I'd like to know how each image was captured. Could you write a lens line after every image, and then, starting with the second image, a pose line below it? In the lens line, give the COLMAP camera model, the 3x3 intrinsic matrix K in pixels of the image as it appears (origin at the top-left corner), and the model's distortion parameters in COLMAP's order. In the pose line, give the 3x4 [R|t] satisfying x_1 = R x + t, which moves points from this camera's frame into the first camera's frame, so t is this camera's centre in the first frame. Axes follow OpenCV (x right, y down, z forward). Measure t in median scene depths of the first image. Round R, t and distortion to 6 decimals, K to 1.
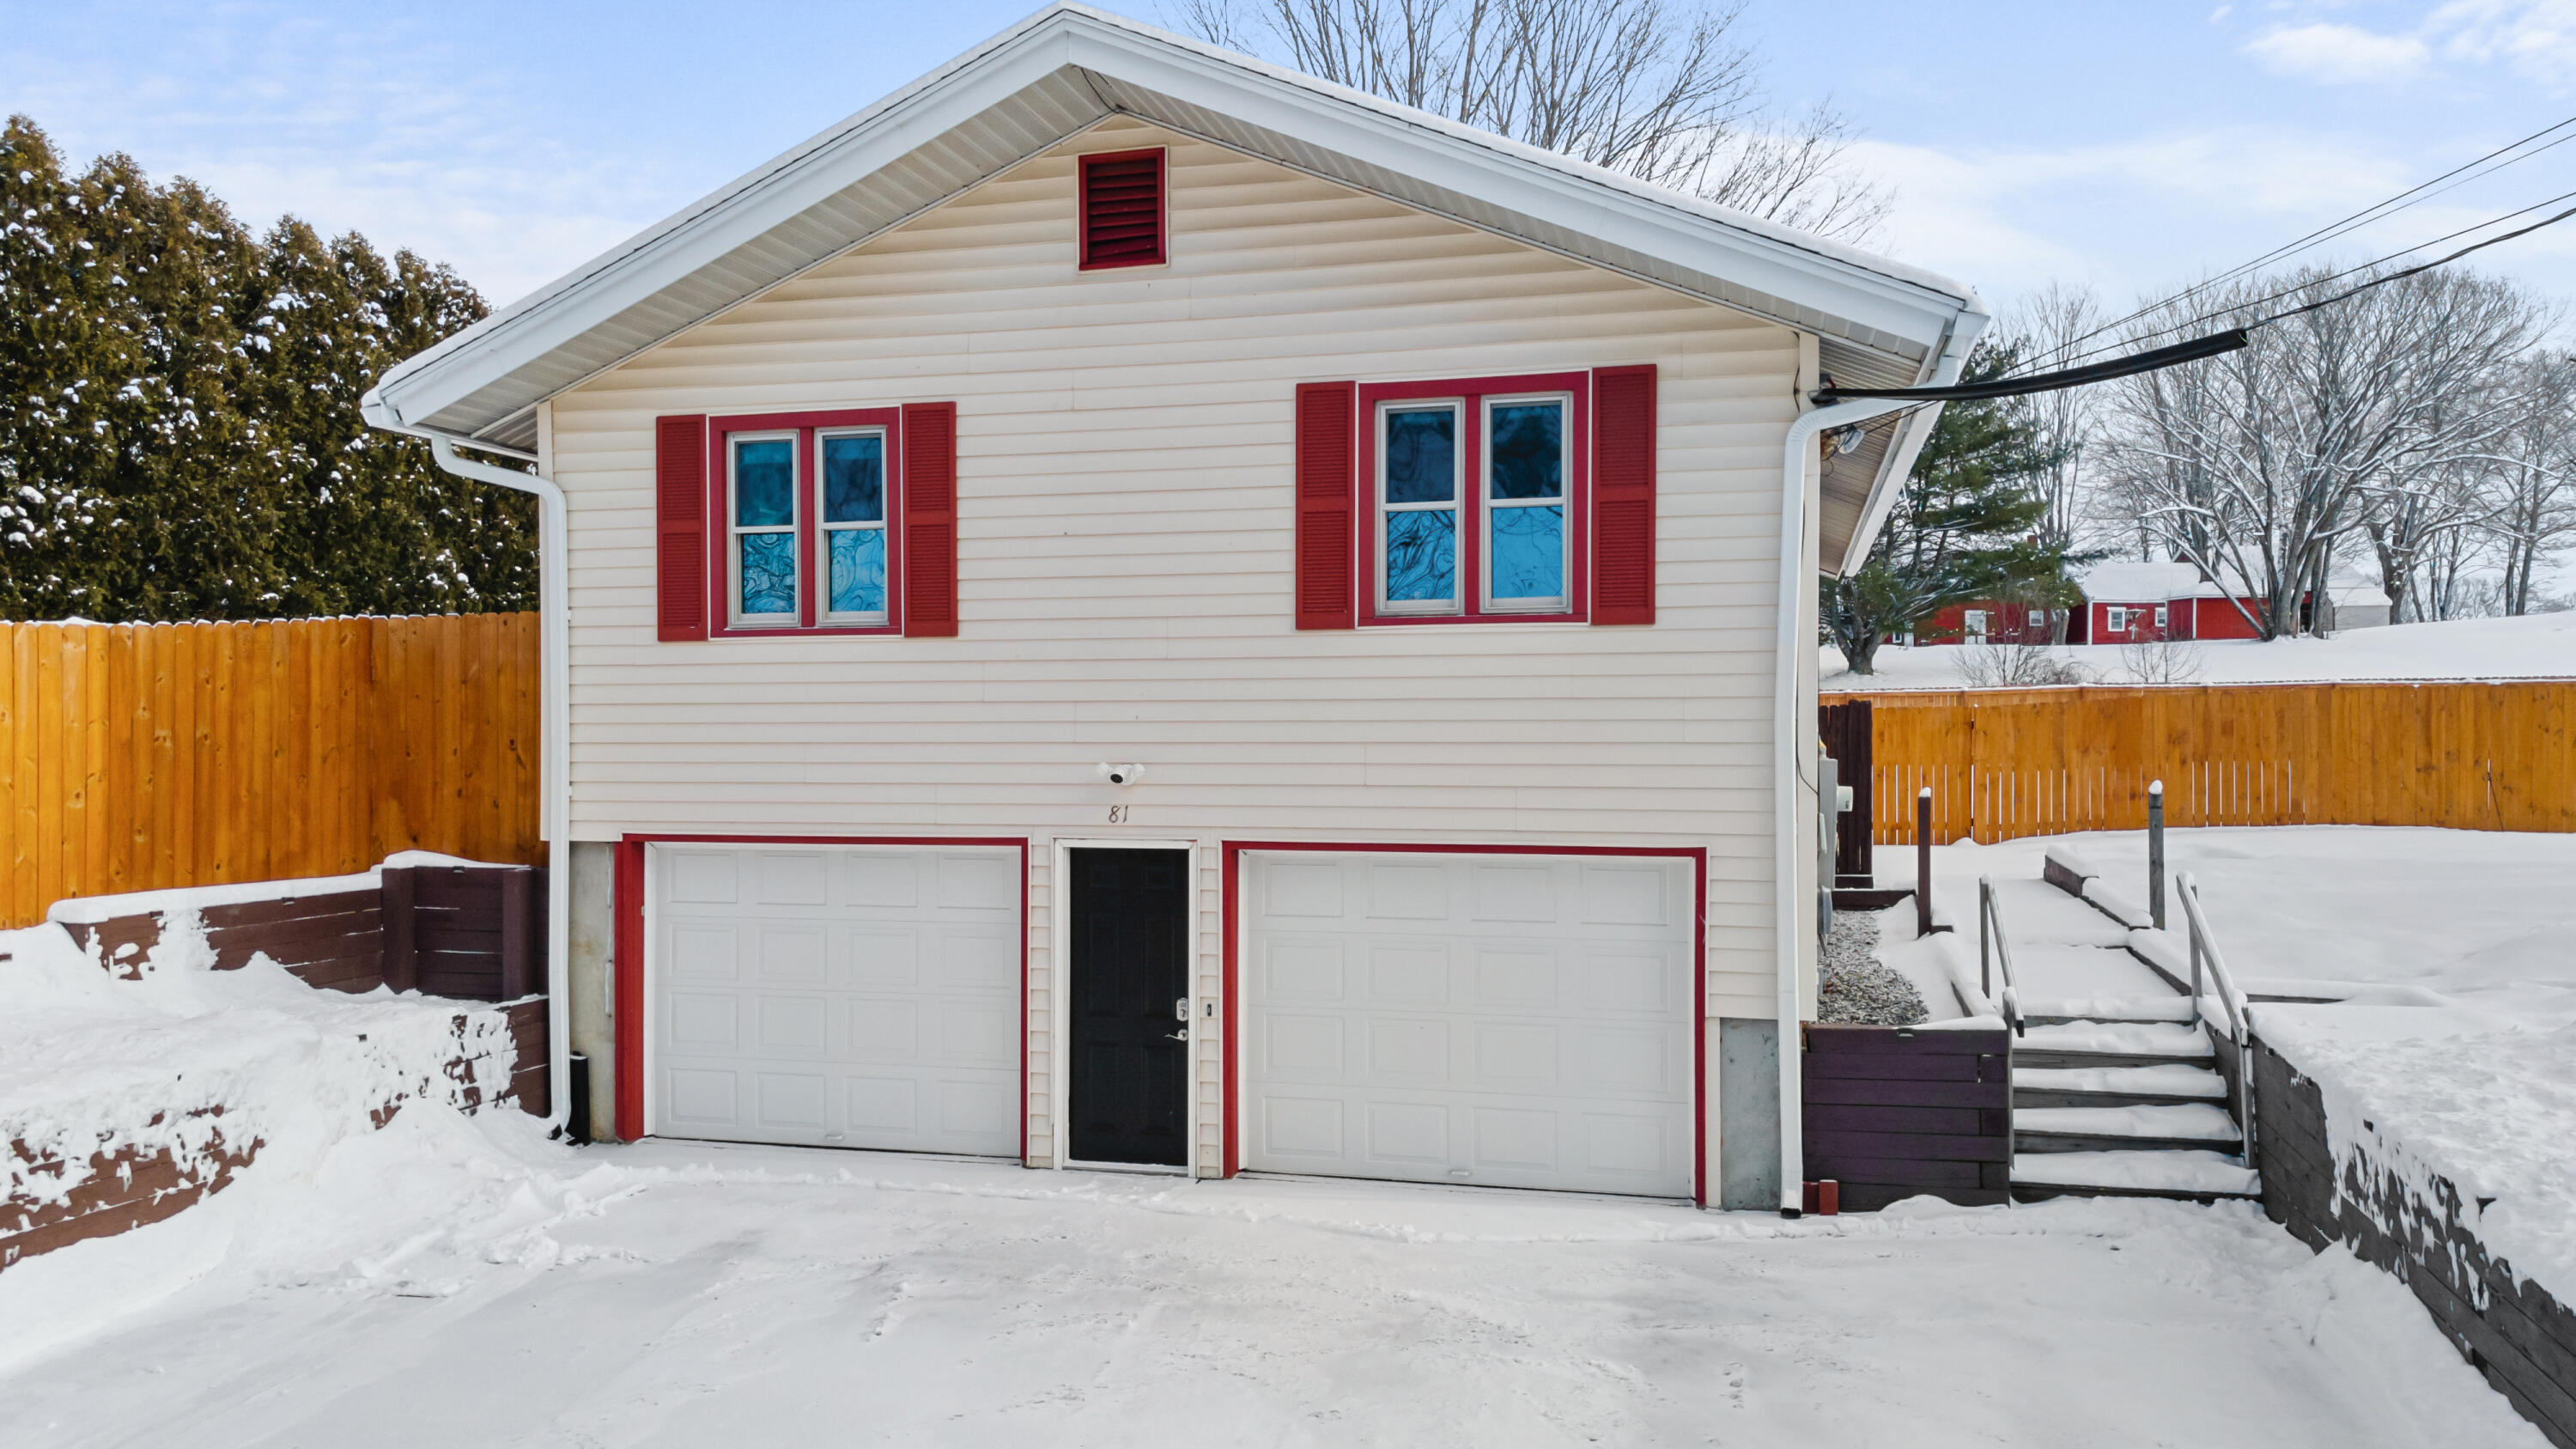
lens RADIAL K [[1857.9, 0, 1285.6], [0, 1857.9, 741.0], [0, 0, 1]] dist [0.039520, -0.002751]
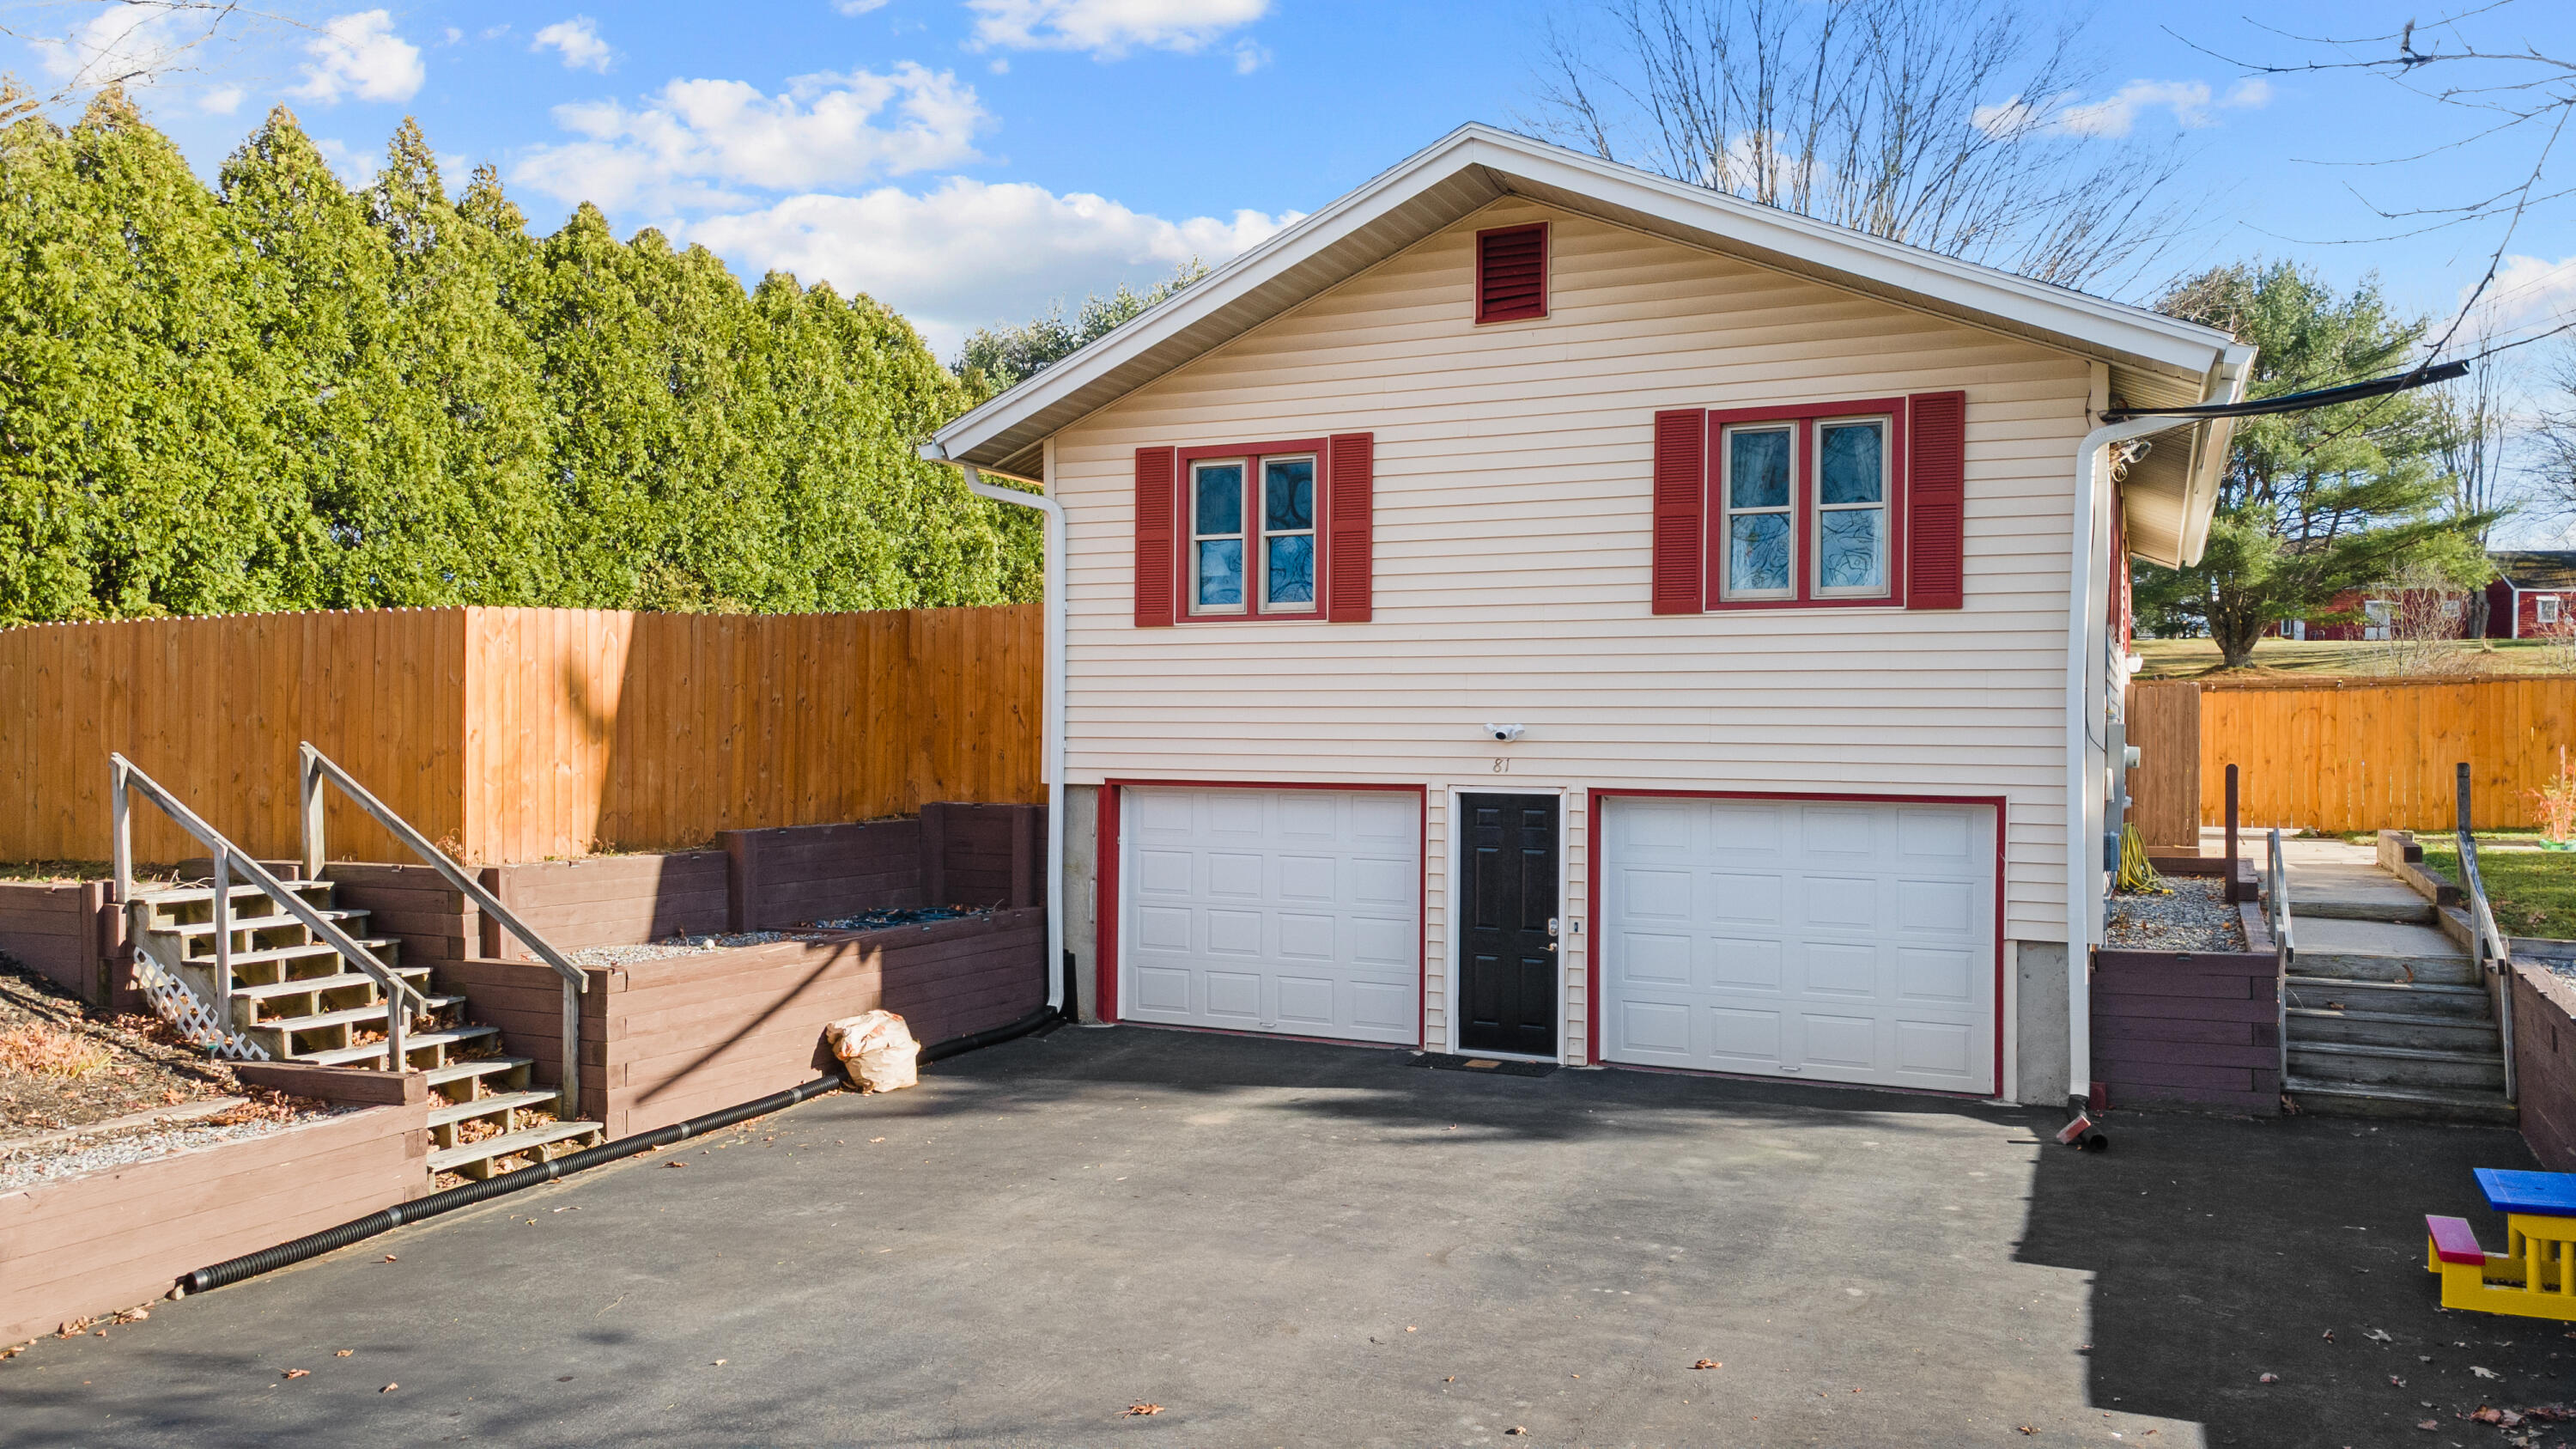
lens RADIAL K [[1789.5, 0, 1288.0], [0, 1789.5, 724.5], [0, 0, 1]] dist [0.037596, 0.001057]
pose [[0.982435, 0.009261, -0.186376, -0.008296], [-0.009931, 0.999947, -0.002662, 0.015970], [0.186342, 0.004466, 0.982475, -0.177180]]
